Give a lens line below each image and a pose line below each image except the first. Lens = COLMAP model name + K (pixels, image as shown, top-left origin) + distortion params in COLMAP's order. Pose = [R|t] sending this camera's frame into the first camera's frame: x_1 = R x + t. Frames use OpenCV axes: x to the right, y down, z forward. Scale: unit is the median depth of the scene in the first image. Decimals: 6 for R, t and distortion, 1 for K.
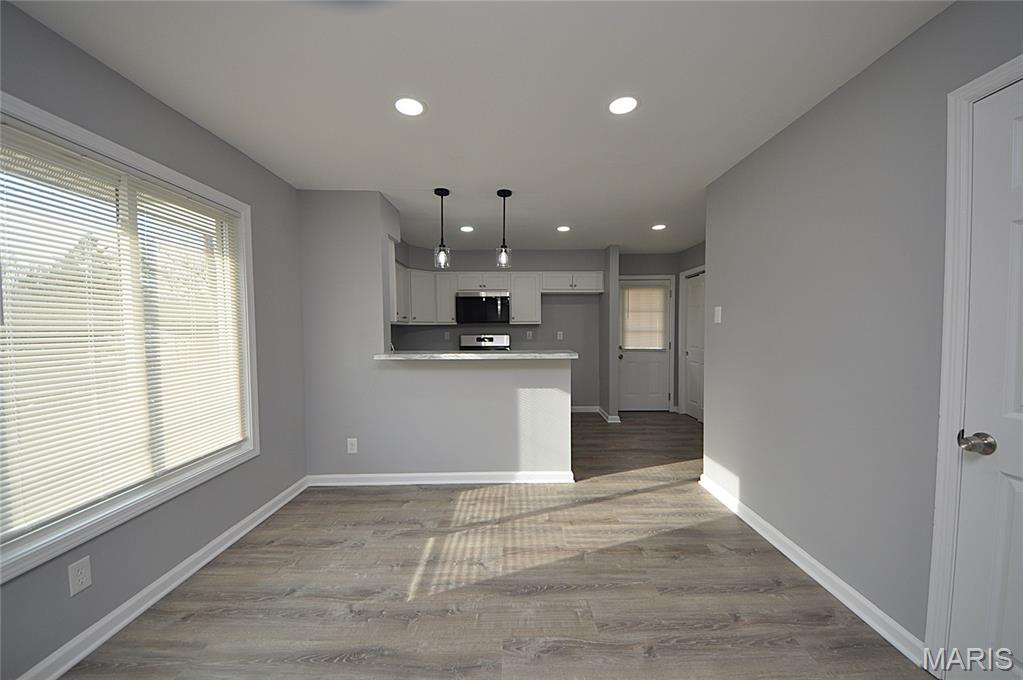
lens RADIAL K [[374.2, 0, 515.3], [0, 374.2, 344.7], [0, 0, 1]] dist [0.011036, -0.000014]
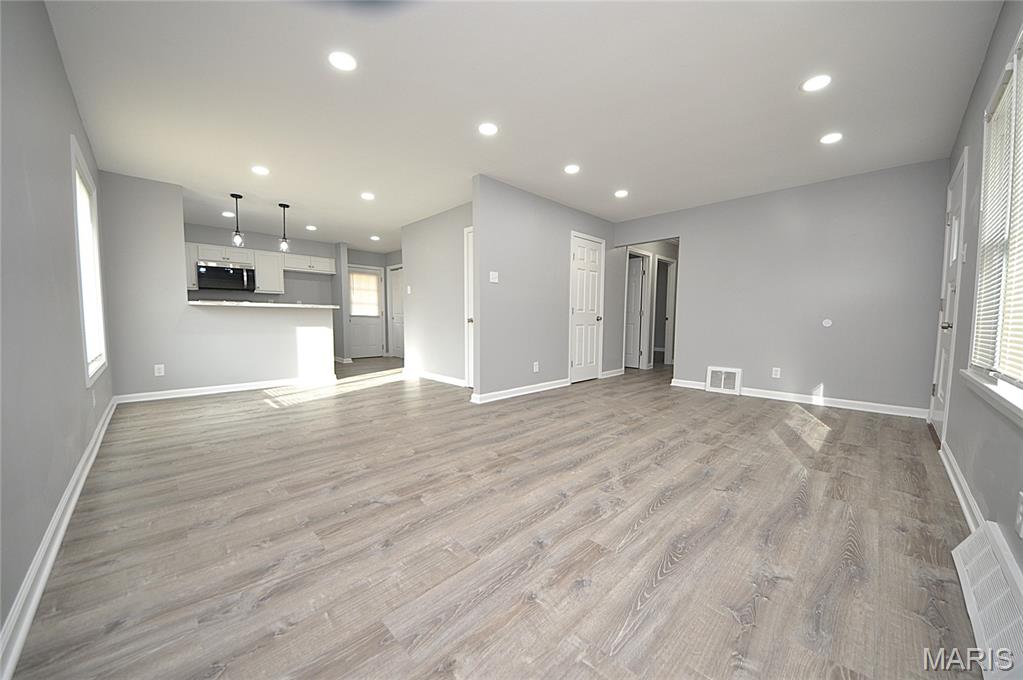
lens RADIAL K [[362.4, 0, 517.2], [0, 362.4, 343.9], [0, 0, 1]] dist [0.049356, -0.030592]
pose [[0.716568, -0.039652, 0.696390, -0.259428], [0.019792, 0.999137, 0.036524, 0.091016], [-0.697237, -0.012389, 0.716734, -0.502320]]
